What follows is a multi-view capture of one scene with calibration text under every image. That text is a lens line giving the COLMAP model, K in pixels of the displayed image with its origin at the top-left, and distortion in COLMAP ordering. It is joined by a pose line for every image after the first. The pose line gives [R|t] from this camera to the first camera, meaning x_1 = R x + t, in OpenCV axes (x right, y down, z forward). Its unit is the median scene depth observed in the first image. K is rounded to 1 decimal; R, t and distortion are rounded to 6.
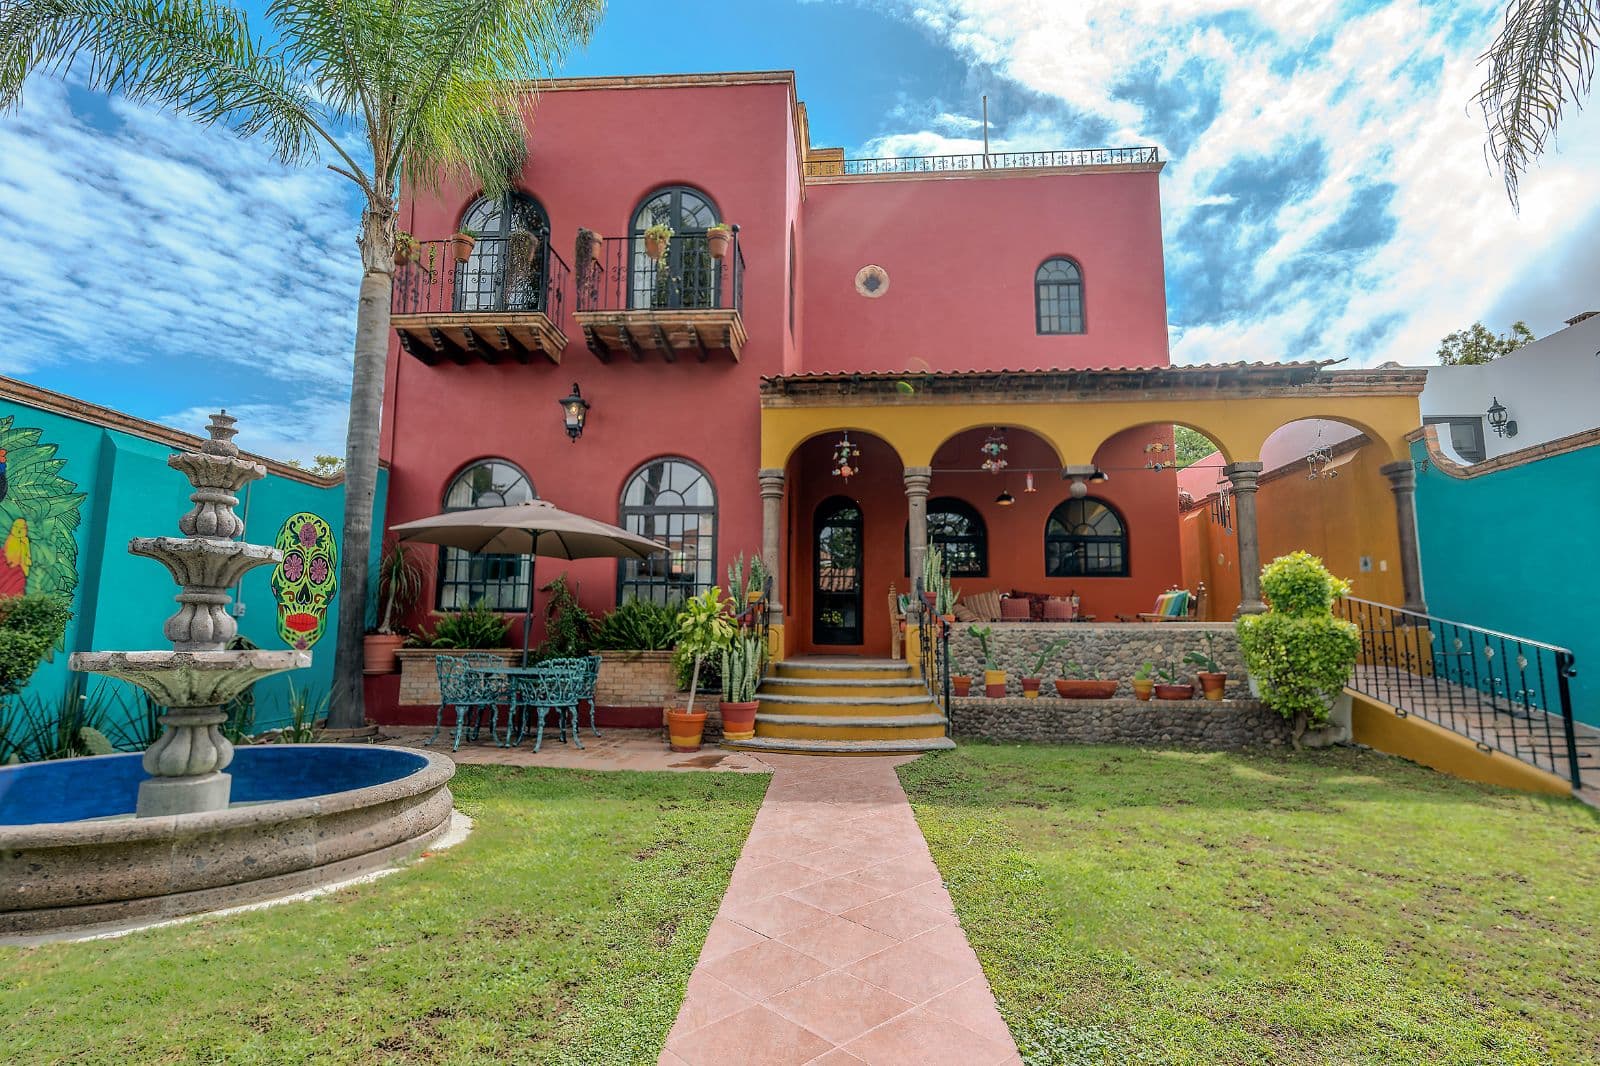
lens RADIAL K [[835.1, 0, 800.0], [0, 835.1, 533.0], [0, 0, 1]] dist [0.001035, -0.011110]
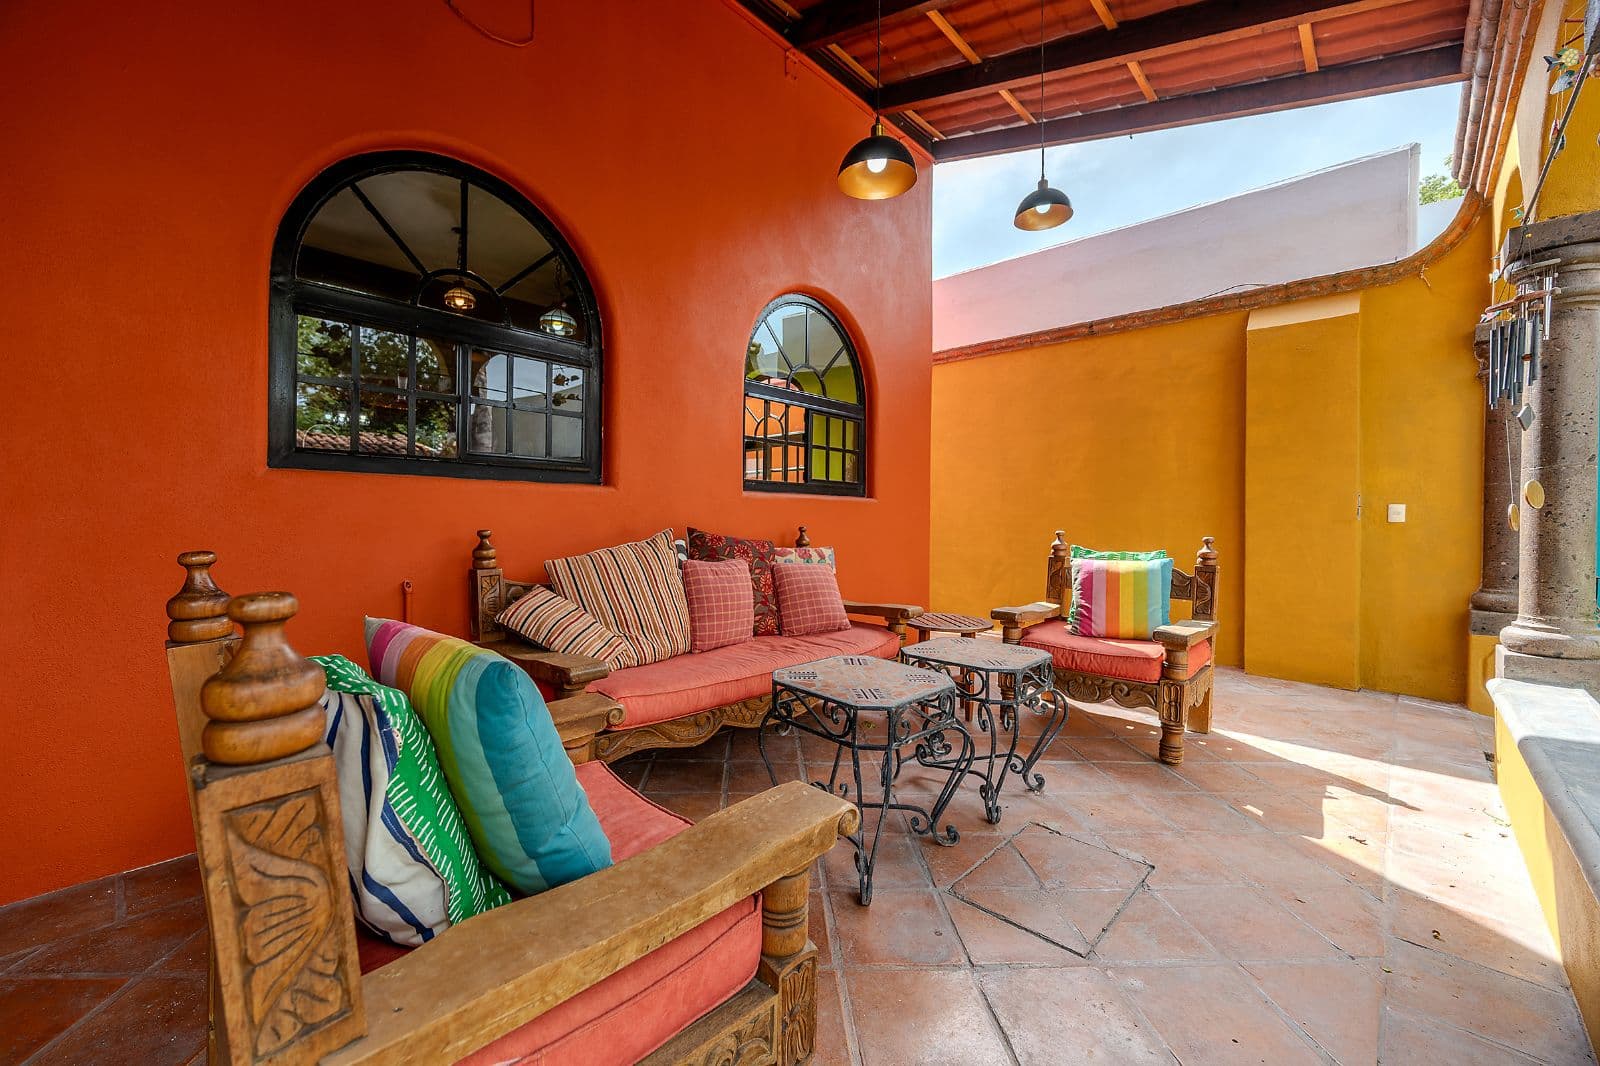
lens RADIAL K [[638.3, 0, 800.0], [0, 638.3, 533.0], [0, 0, 1]] dist [-0.002651, -0.000264]
pose [[0.647525, -0.005892, 0.762021, 0.131402], [-0.105478, 0.989652, 0.097282, 0.054867], [-0.754709, -0.143369, 0.640203, 1.063113]]
